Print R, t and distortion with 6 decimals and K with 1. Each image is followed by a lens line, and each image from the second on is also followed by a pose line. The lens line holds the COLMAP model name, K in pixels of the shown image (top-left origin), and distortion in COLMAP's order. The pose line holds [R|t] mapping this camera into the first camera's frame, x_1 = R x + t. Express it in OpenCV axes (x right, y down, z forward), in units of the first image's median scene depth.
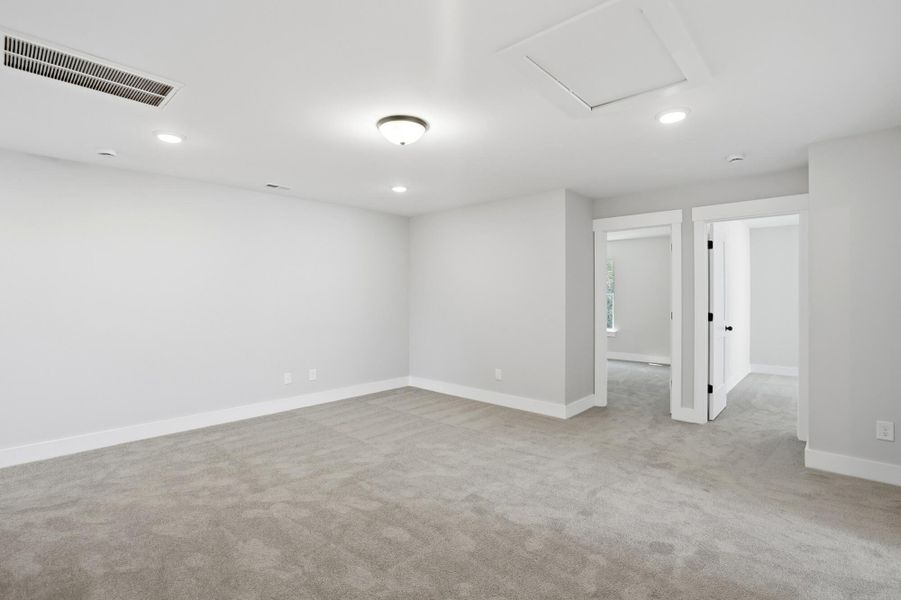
lens RADIAL K [[421.6, 0, 453.2], [0, 421.6, 301.3], [0, 0, 1]] dist [-0.061804, 0.022150]
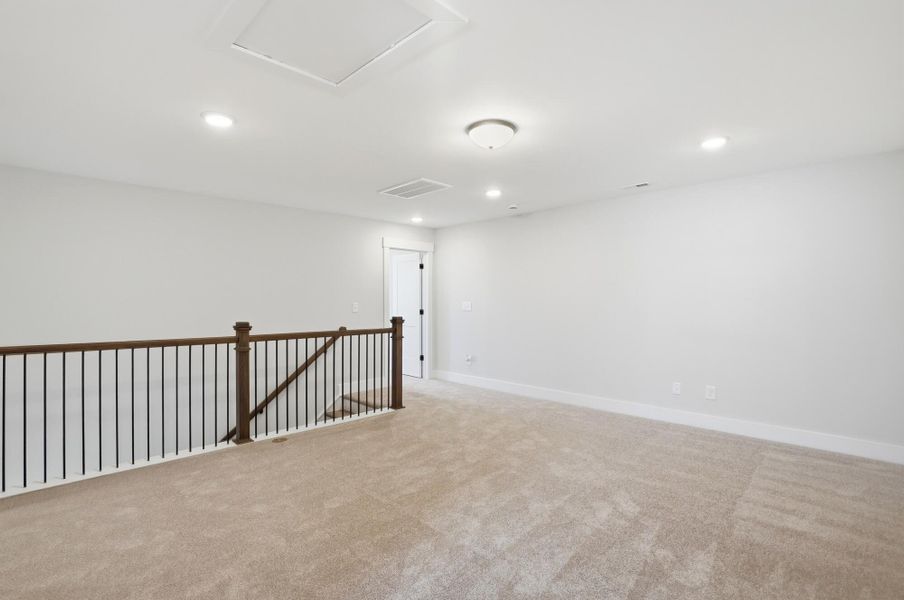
lens RADIAL K [[432.3, 0, 452.0], [0, 432.3, 300.0], [0, 0, 1]] dist [-0.042989, 0.000268]
pose [[-0.041581, 0.004032, -0.999127, 0.785942], [-0.010828, 0.999931, 0.004486, -0.003787], [0.999076, 0.011005, -0.041535, 0.815708]]
